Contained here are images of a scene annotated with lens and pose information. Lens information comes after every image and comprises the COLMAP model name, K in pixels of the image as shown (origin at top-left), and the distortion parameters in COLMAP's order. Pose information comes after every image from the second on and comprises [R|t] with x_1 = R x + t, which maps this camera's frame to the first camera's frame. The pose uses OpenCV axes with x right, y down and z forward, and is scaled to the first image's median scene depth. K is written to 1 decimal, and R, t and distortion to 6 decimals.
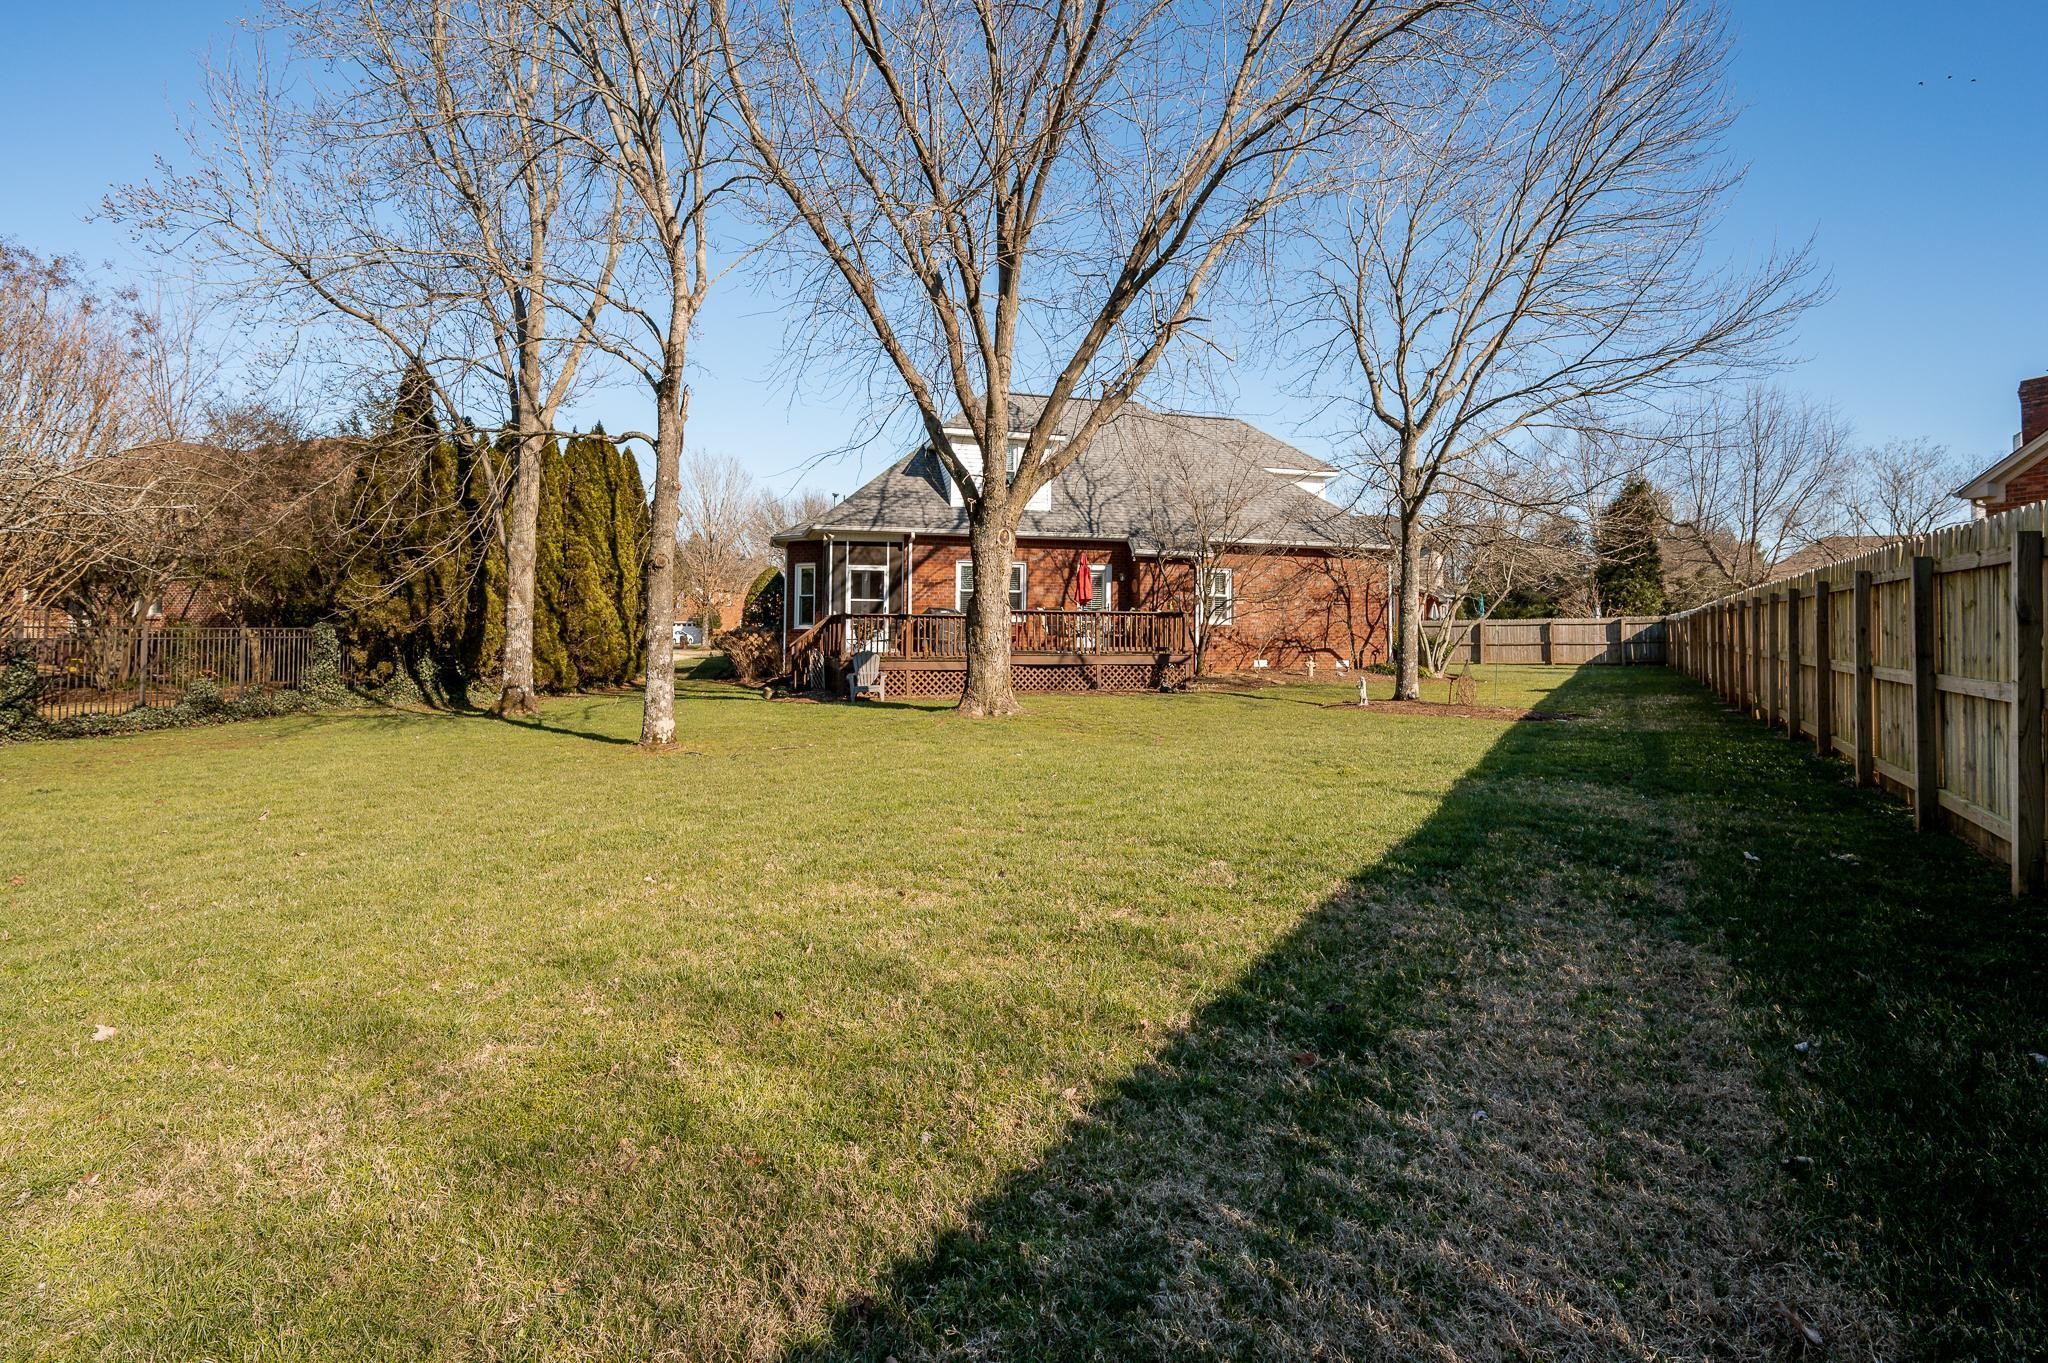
lens RADIAL K [[917.5, 0, 1019.2], [0, 917.5, 674.3], [0, 0, 1]] dist [-0.000319, 0.000122]
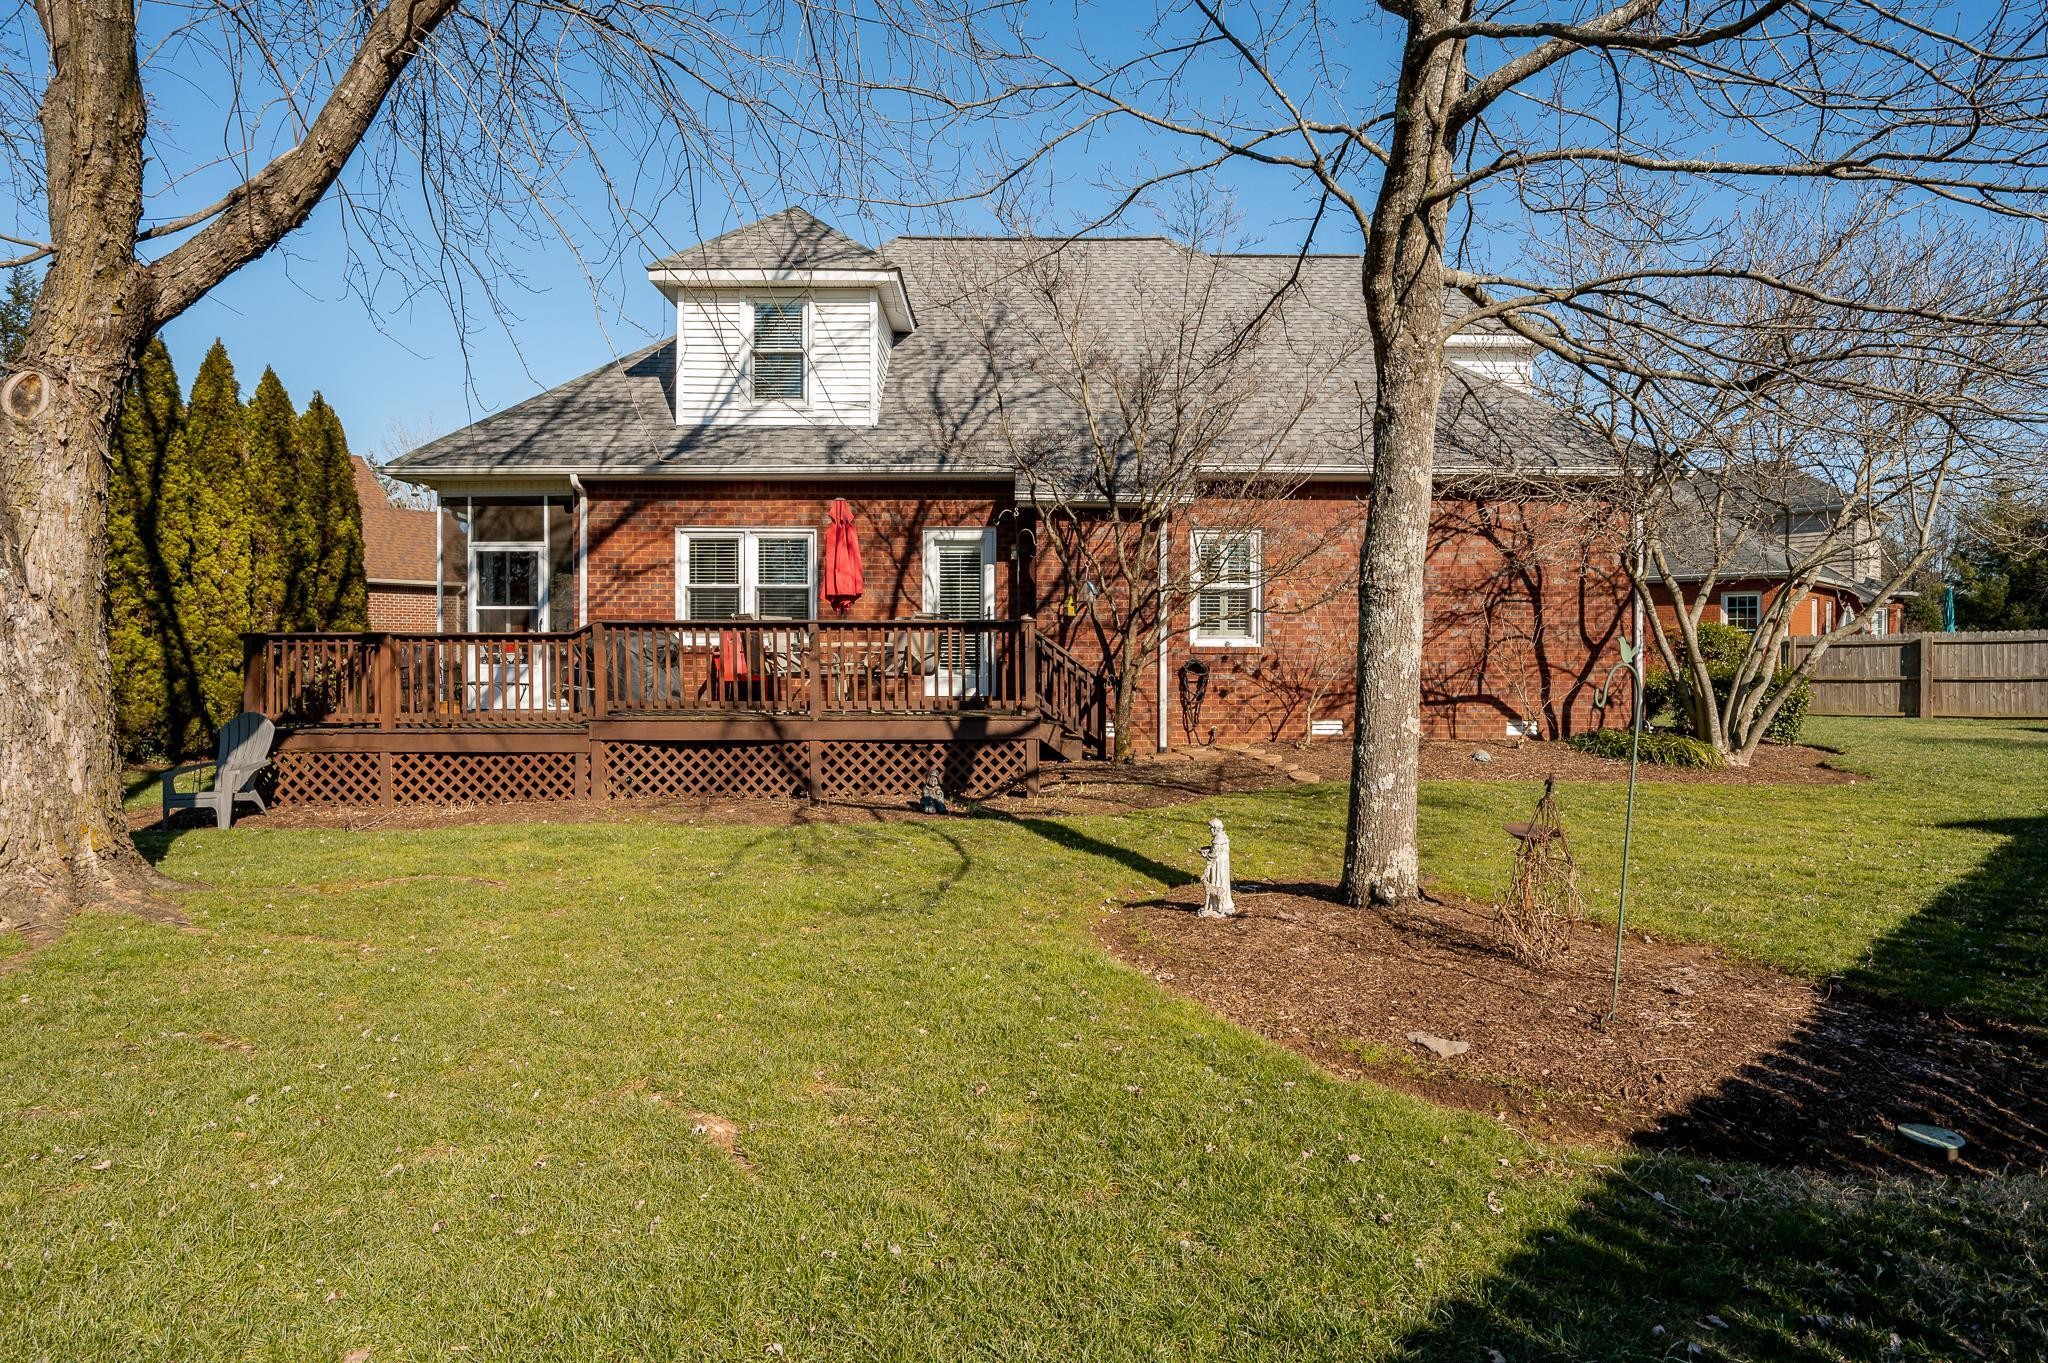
lens RADIAL K [[1116.2, 0, 1014.4], [0, 1116.2, 734.1], [0, 0, 1]] dist [-0.001240, 0.000371]
pose [[0.969130, 0.010191, -0.246338, 0.271750], [-0.004560, 0.999715, 0.023419, -0.023141], [0.246507, -0.021573, 0.968901, 0.433558]]
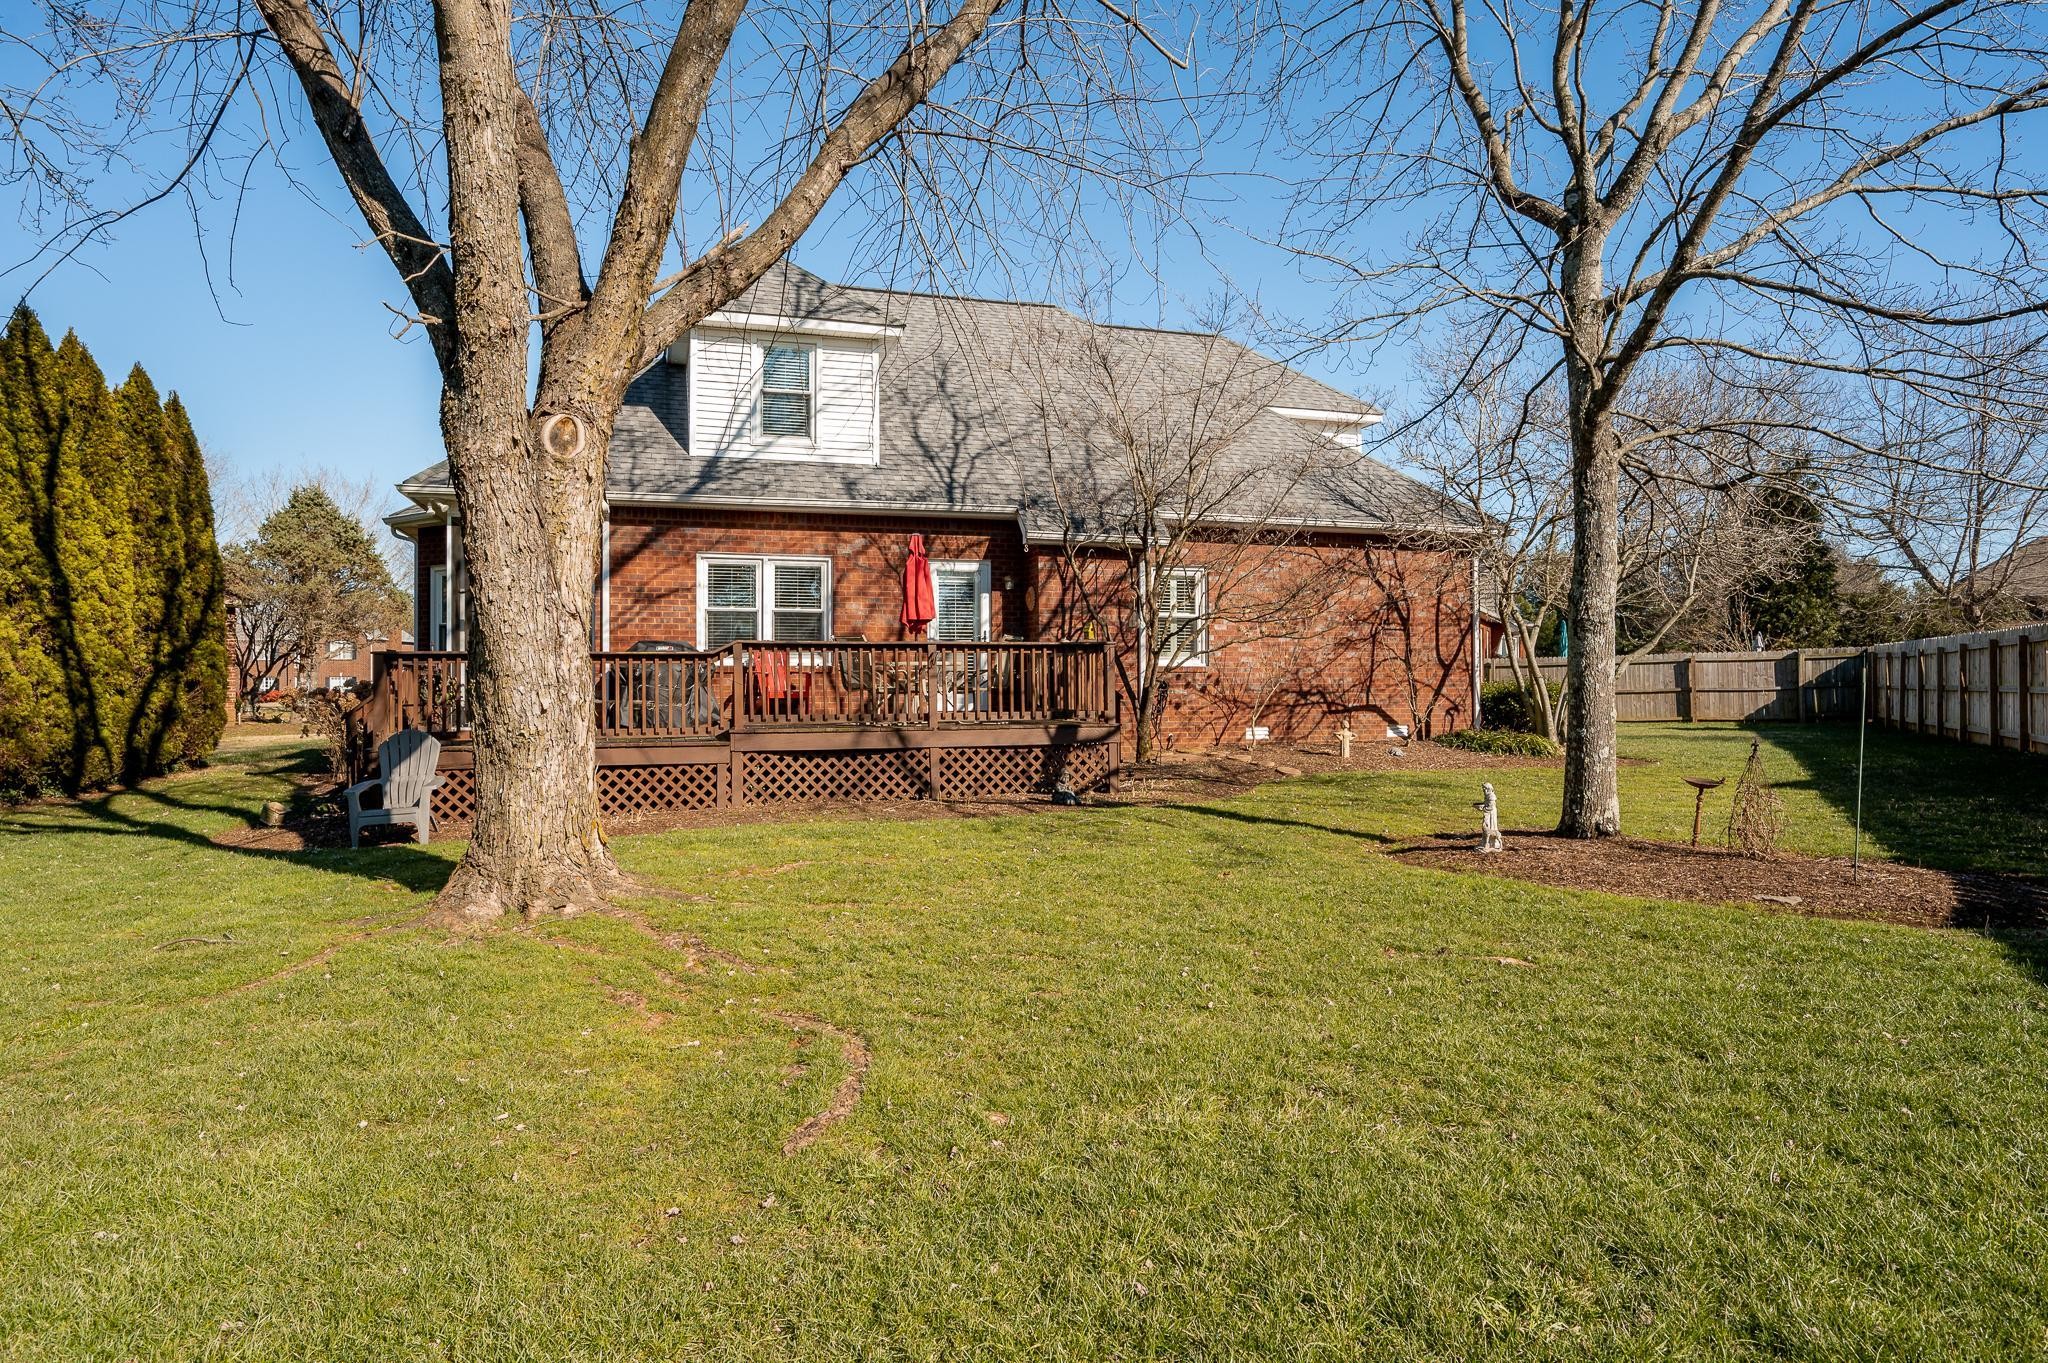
lens RADIAL K [[1095.8, 0, 999.7], [0, 1095.8, 745.4], [0, 0, 1]] dist [-0.001487, -0.000451]
pose [[0.999734, -0.012341, 0.019505, 0.095914], [0.012062, 0.999825, 0.014326, -0.017294], [-0.019679, -0.014087, 0.999707, 0.344283]]
